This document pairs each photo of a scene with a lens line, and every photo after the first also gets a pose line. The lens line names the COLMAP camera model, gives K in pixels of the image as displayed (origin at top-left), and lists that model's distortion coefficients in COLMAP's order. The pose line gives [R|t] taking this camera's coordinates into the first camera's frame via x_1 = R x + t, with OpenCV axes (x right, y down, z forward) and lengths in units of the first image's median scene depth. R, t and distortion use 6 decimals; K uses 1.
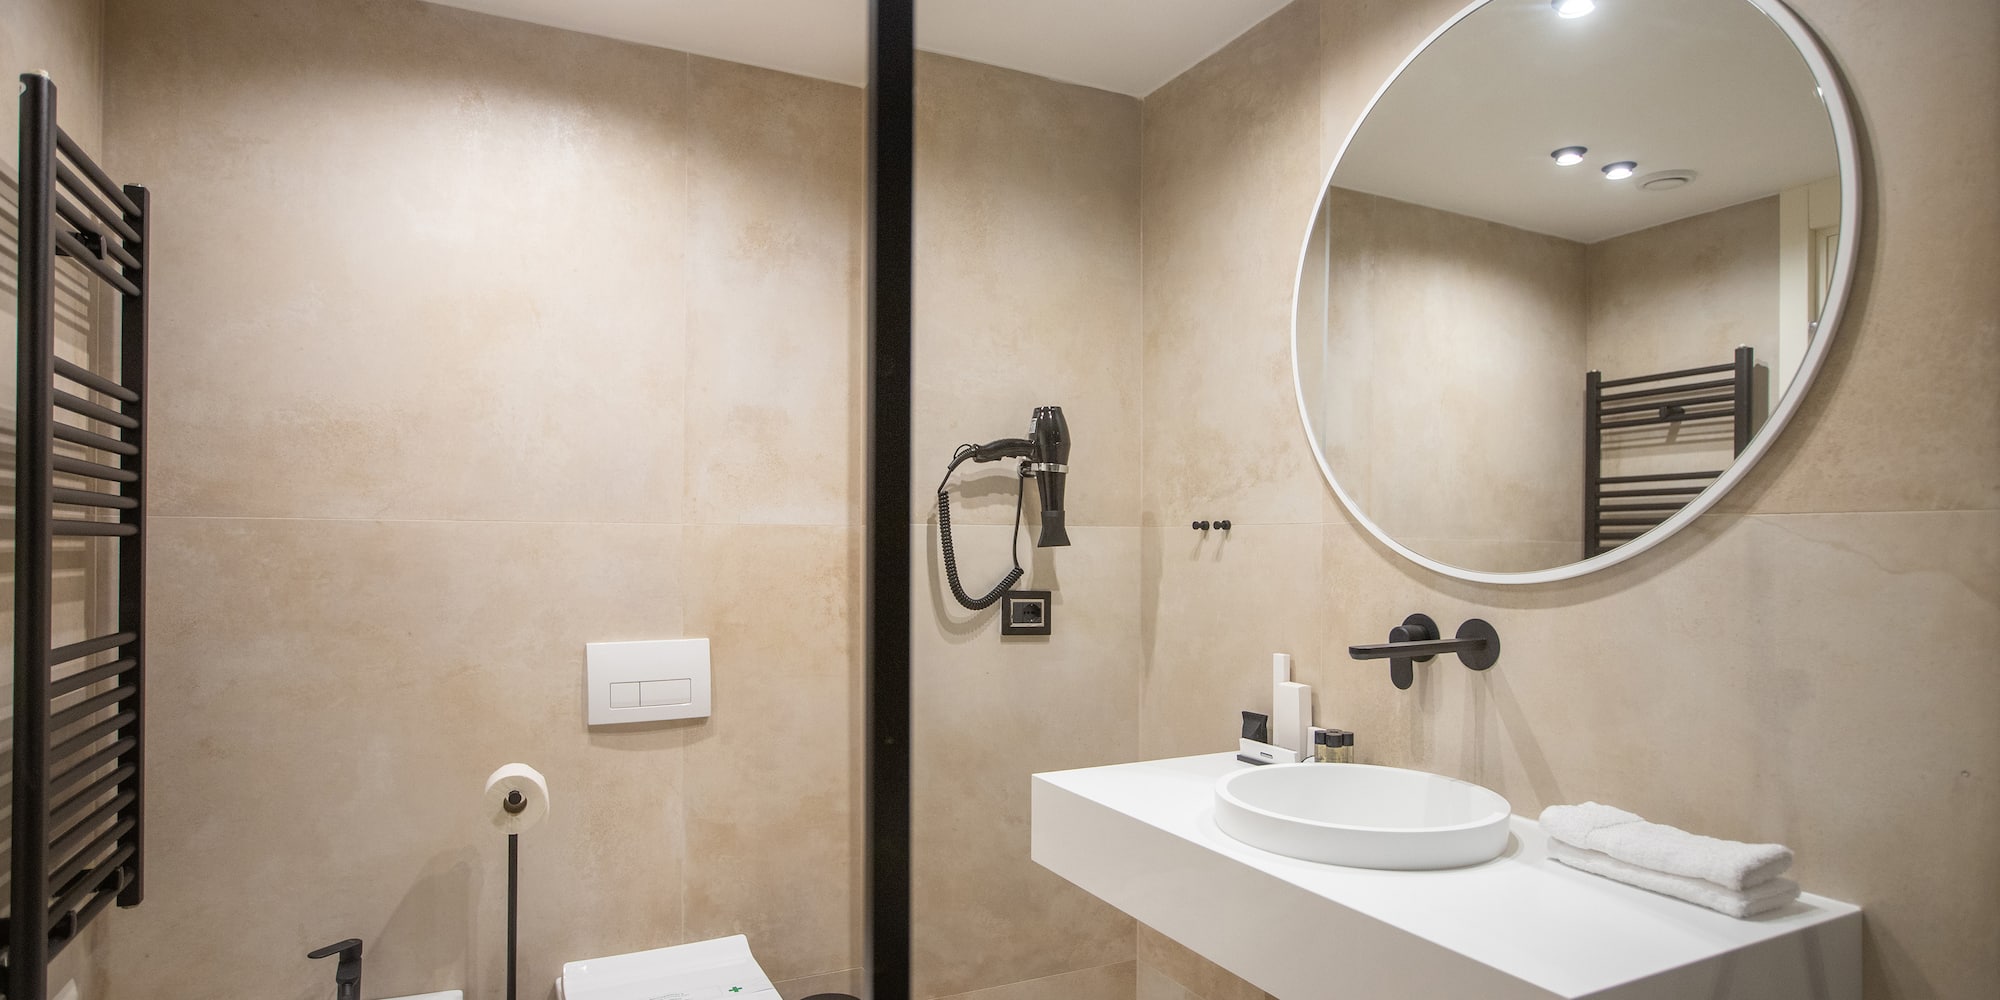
lens RADIAL K [[1071.2, 0, 1000.0], [0, 1071.2, 500.0], [0, 0, 1]] dist [-0.057321, 0.045665]
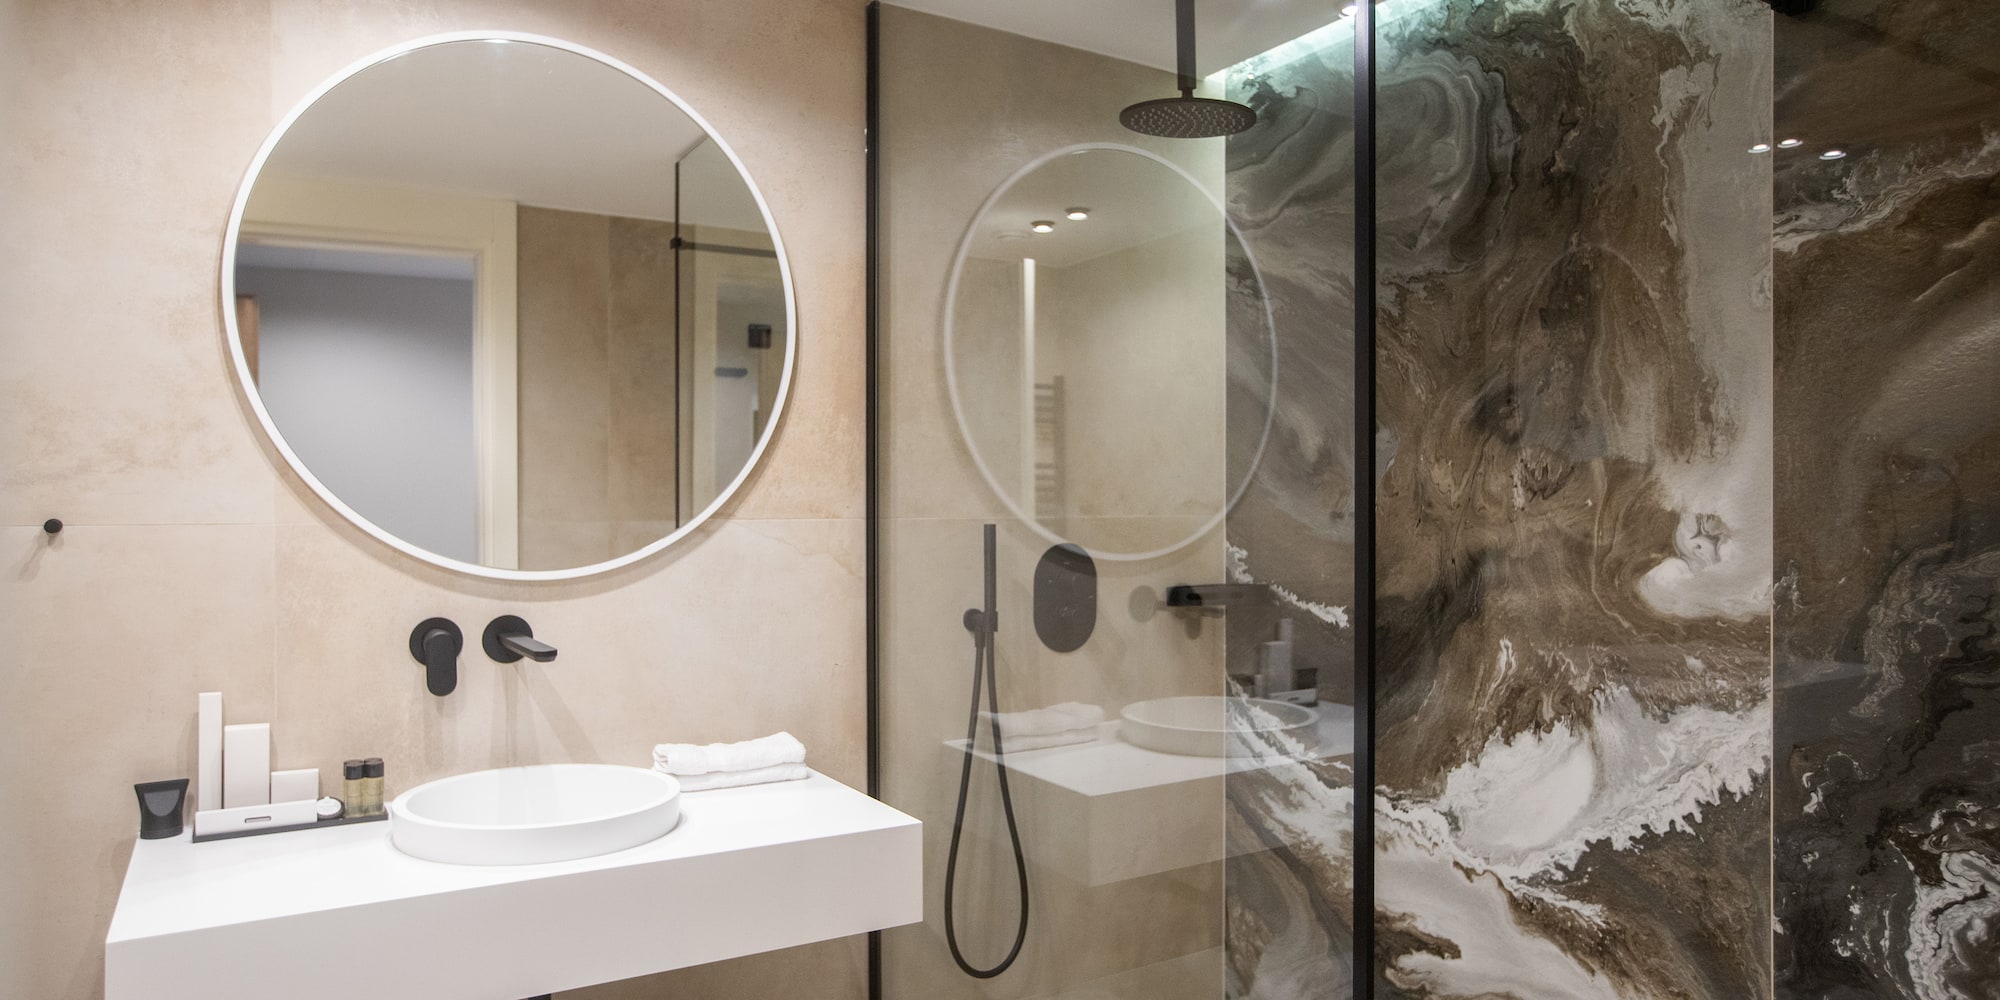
lens RADIAL K [[1071.2, 0, 1000.0], [0, 1071.2, 500.0], [0, 0, 1]] dist [-0.057321, 0.045665]
pose [[-0.051080, 0.018179, 0.998529, -0.636872], [-0.029150, 0.999381, -0.019686, 0.003570], [-0.998269, -0.030113, -0.050518, 0.564616]]
